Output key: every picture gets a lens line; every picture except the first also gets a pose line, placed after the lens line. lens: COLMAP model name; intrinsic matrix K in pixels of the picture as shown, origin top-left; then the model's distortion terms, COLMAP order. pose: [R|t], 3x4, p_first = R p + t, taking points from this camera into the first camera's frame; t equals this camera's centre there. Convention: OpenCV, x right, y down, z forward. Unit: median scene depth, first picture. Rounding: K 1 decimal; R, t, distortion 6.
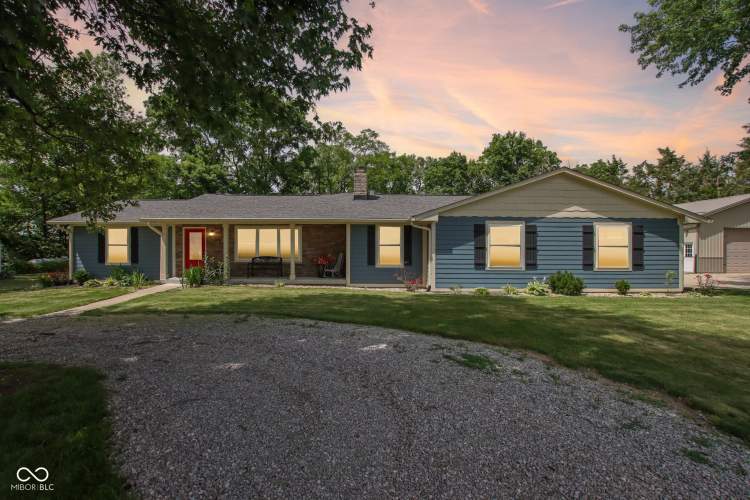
lens RADIAL K [[357.7, 0, 377.9], [0, 357.7, 249.6], [0, 0, 1]] dist [-0.019782, -0.000359]
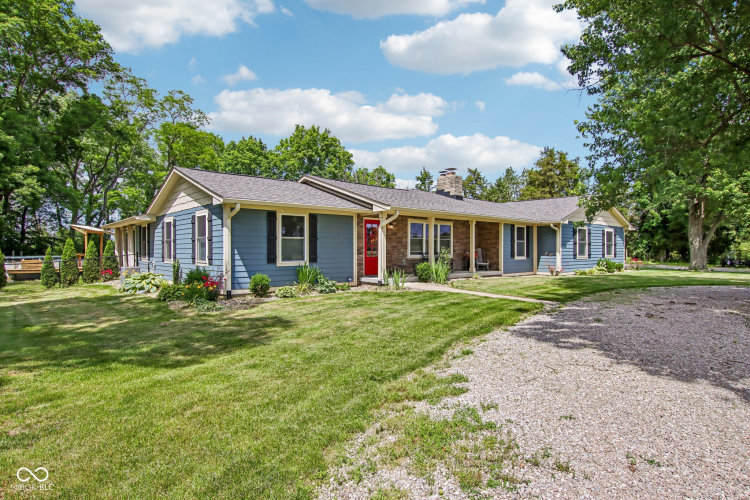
lens RADIAL K [[417.2, 0, 373.1], [0, 417.2, 249.6], [0, 0, 1]] dist [-0.006121, -0.000077]
pose [[0.747264, -0.004000, 0.664515, -0.458376], [0.005368, 0.999986, -0.000018, 0.004922], [-0.664506, 0.003580, 0.747275, 0.100363]]
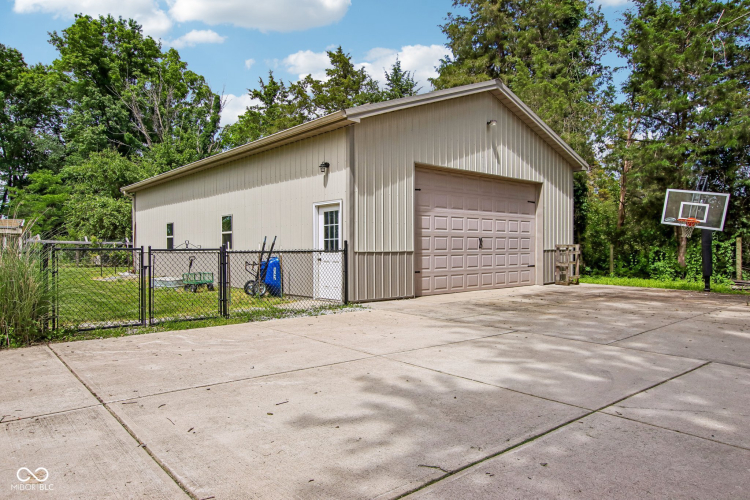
lens RADIAL K [[501.6, 0, 375.5], [0, 501.6, 251.3], [0, 0, 1]] dist [0.004831, 0.002495]
pose [[0.776438, -0.008243, 0.630140, 0.368031], [0.009776, 0.999952, 0.001035, 0.012303], [-0.630118, 0.005357, 0.776481, 0.366453]]
